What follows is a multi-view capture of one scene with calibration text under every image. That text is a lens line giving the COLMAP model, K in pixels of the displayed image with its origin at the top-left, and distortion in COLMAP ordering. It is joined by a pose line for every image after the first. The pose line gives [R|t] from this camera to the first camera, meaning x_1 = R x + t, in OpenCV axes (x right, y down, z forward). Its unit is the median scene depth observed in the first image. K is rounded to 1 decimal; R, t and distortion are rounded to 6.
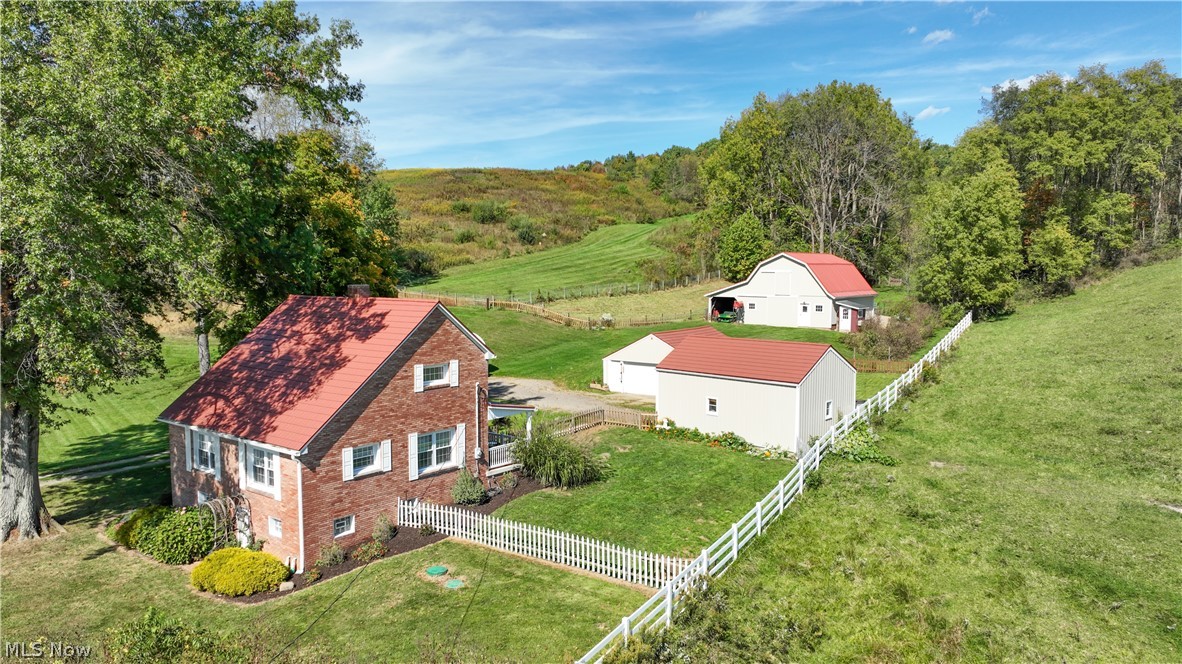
lens RADIAL K [[831.9, 0, 591.0], [0, 831.9, 332.0], [0, 0, 1]] dist [0.005057, 0.008353]
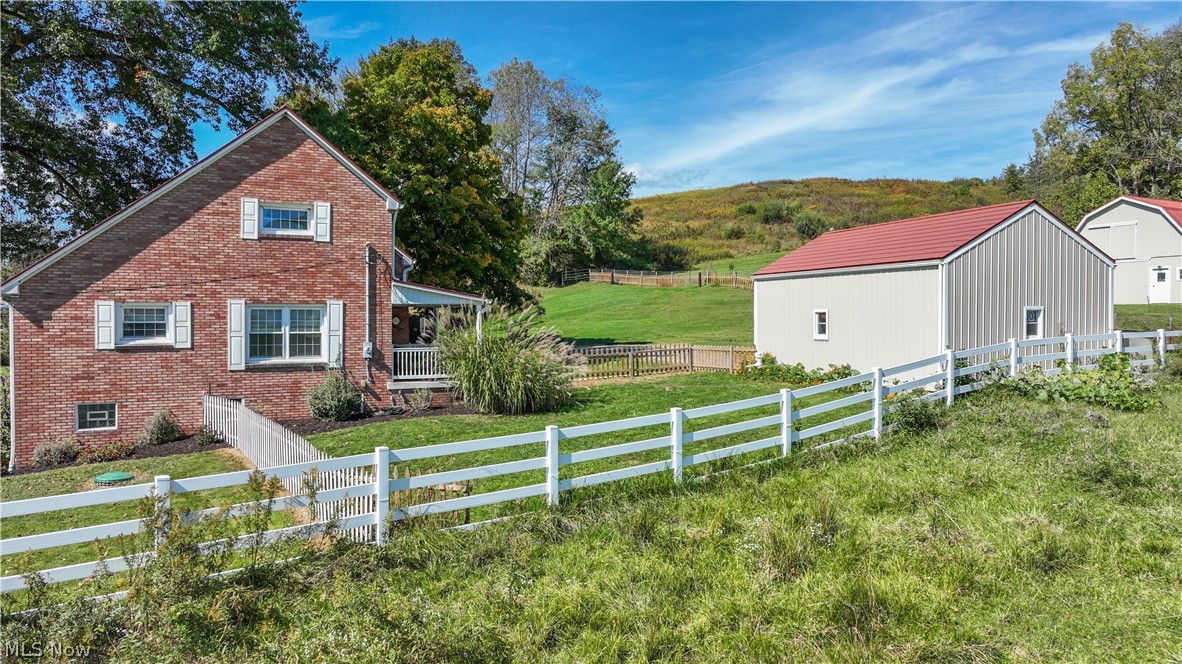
lens RADIAL K [[831.9, 0, 591.0], [0, 831.9, 332.0], [0, 0, 1]] dist [0.005057, 0.008353]
pose [[0.902408, 0.005253, -0.430850, 0.318068], [-0.034776, 0.997551, -0.060677, 0.170804], [0.429476, 0.069739, 0.900381, 0.497854]]
